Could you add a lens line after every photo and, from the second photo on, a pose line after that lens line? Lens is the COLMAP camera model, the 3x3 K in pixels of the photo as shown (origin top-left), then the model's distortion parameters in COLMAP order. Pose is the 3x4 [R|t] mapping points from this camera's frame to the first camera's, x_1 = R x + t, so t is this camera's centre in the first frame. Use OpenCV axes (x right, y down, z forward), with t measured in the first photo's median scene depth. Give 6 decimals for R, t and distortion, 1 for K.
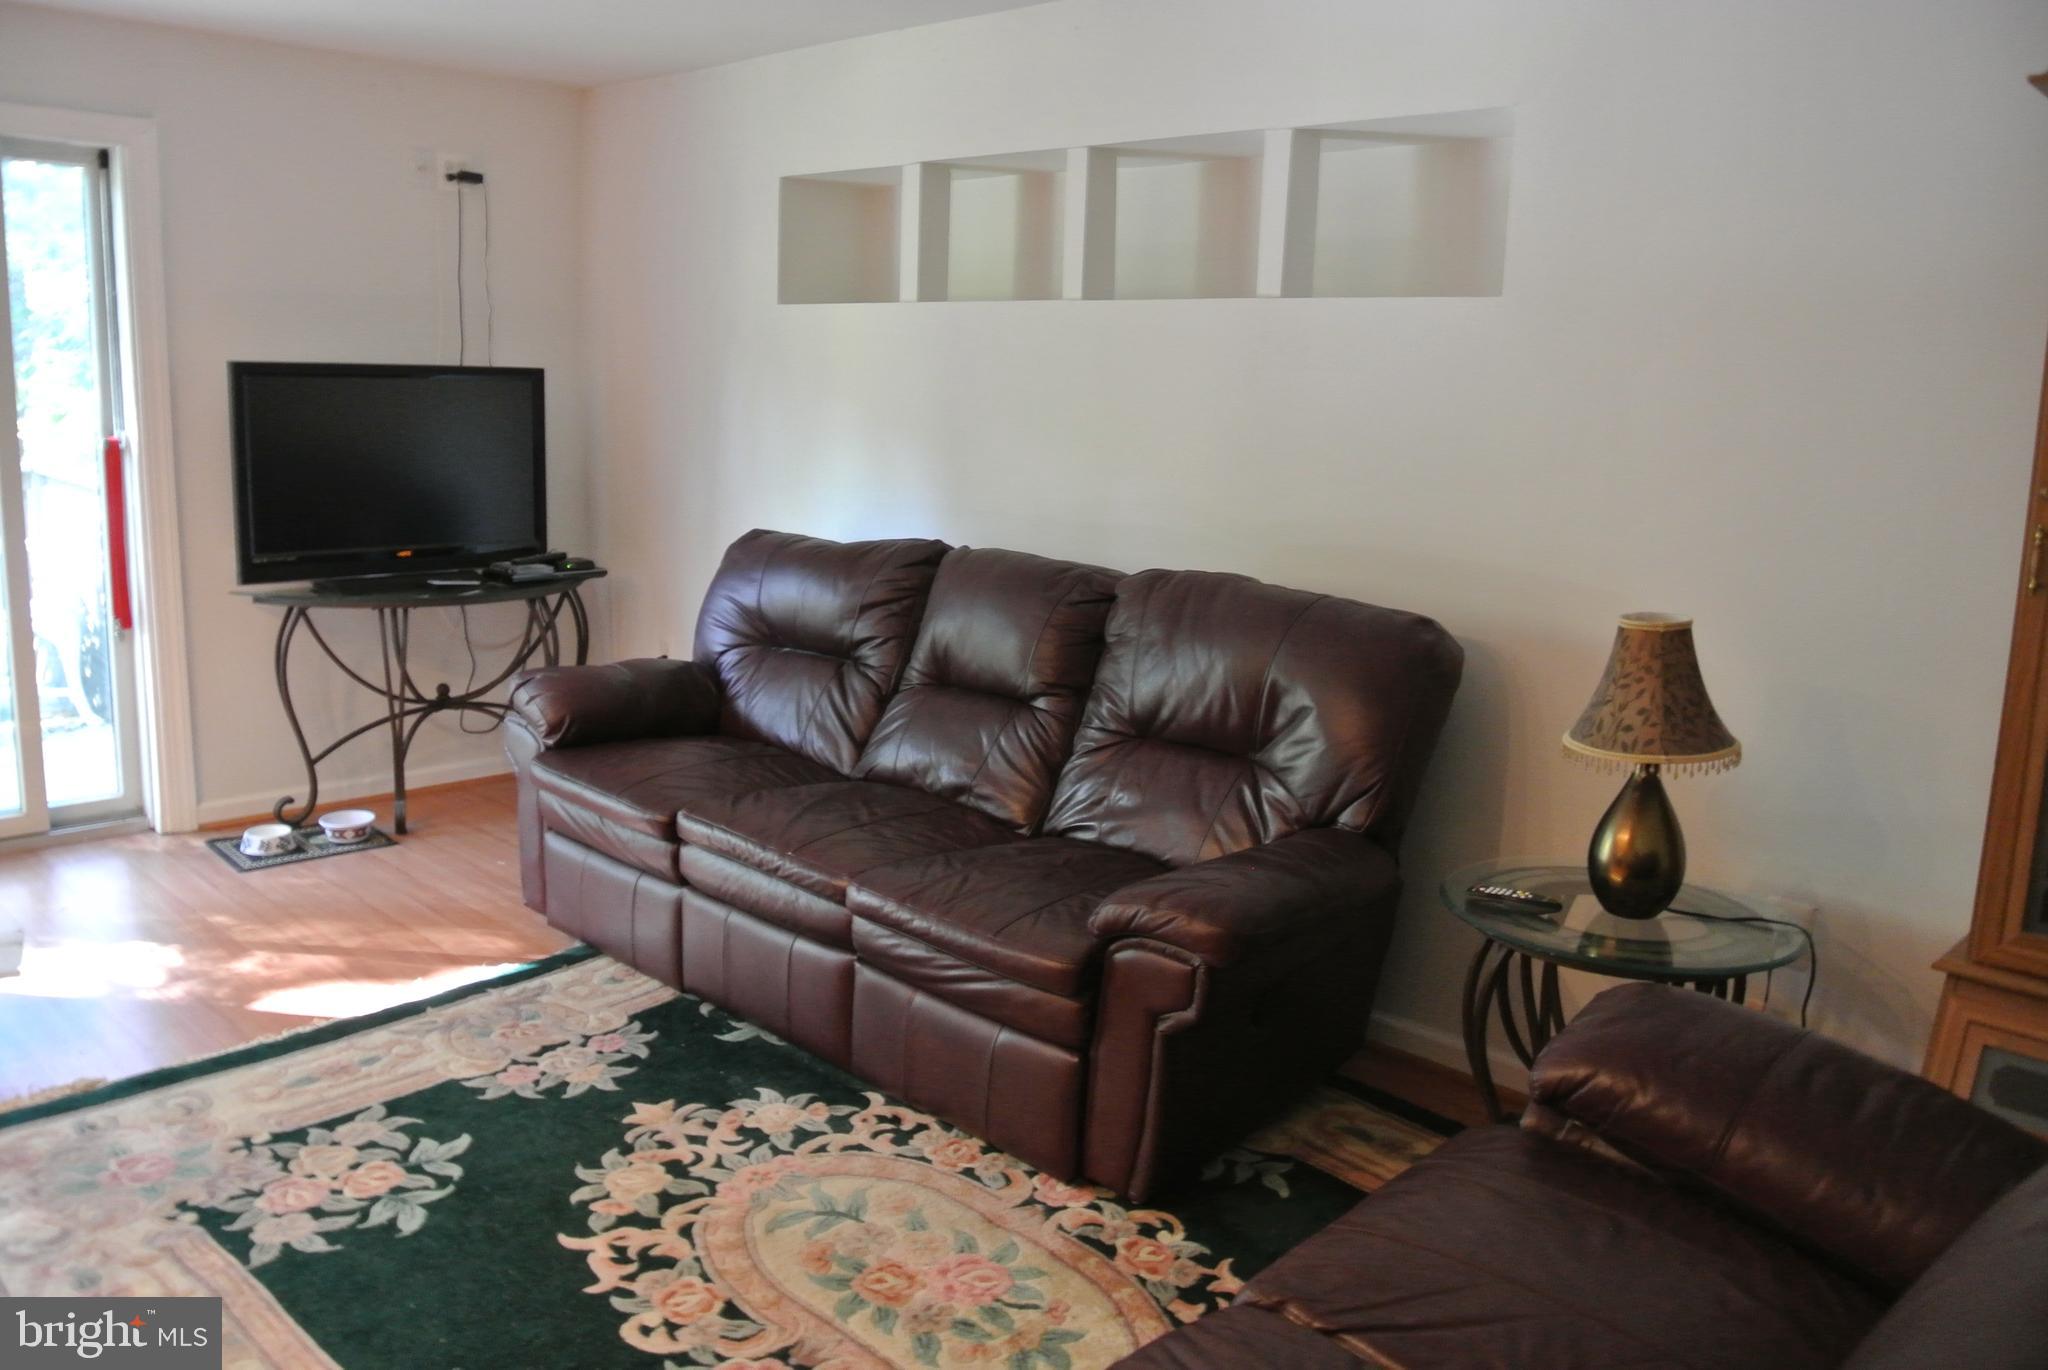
lens RADIAL K [[1693.1, 0, 1017.5], [0, 1693.1, 686.9], [0, 0, 1]] dist [-0.038213, -0.000830]
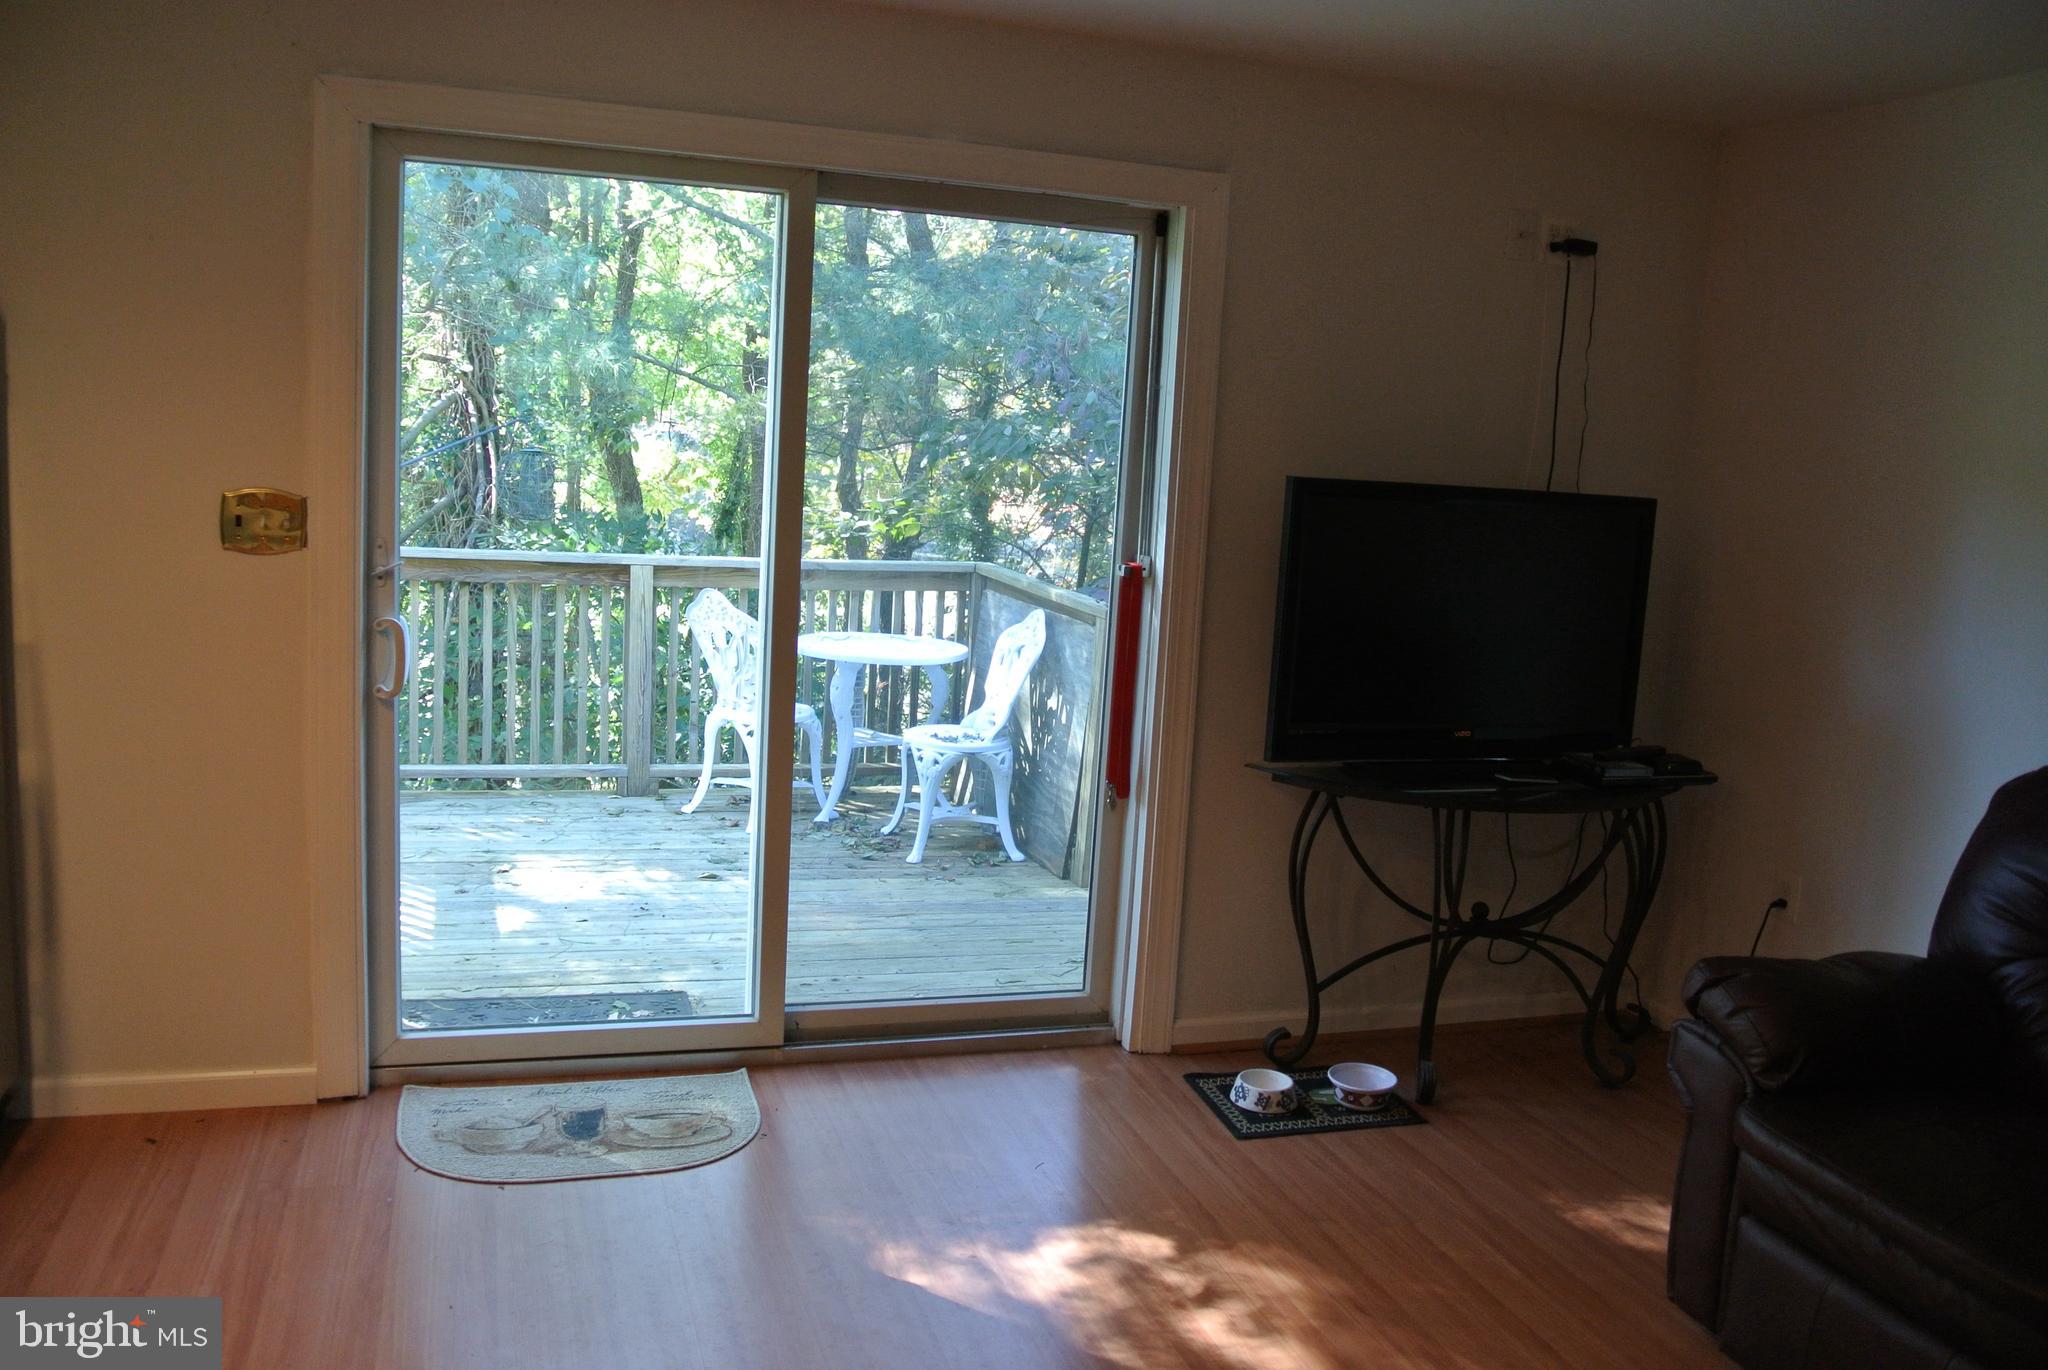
lens RADIAL K [[1693.1, 0, 1017.5], [0, 1693.1, 686.9], [0, 0, 1]] dist [-0.038213, -0.000830]
pose [[0.898296, 0.087204, -0.430650, -0.225558], [-0.111855, 0.993203, -0.032200, -0.054717], [0.424914, 0.077096, 0.901945, 0.232198]]
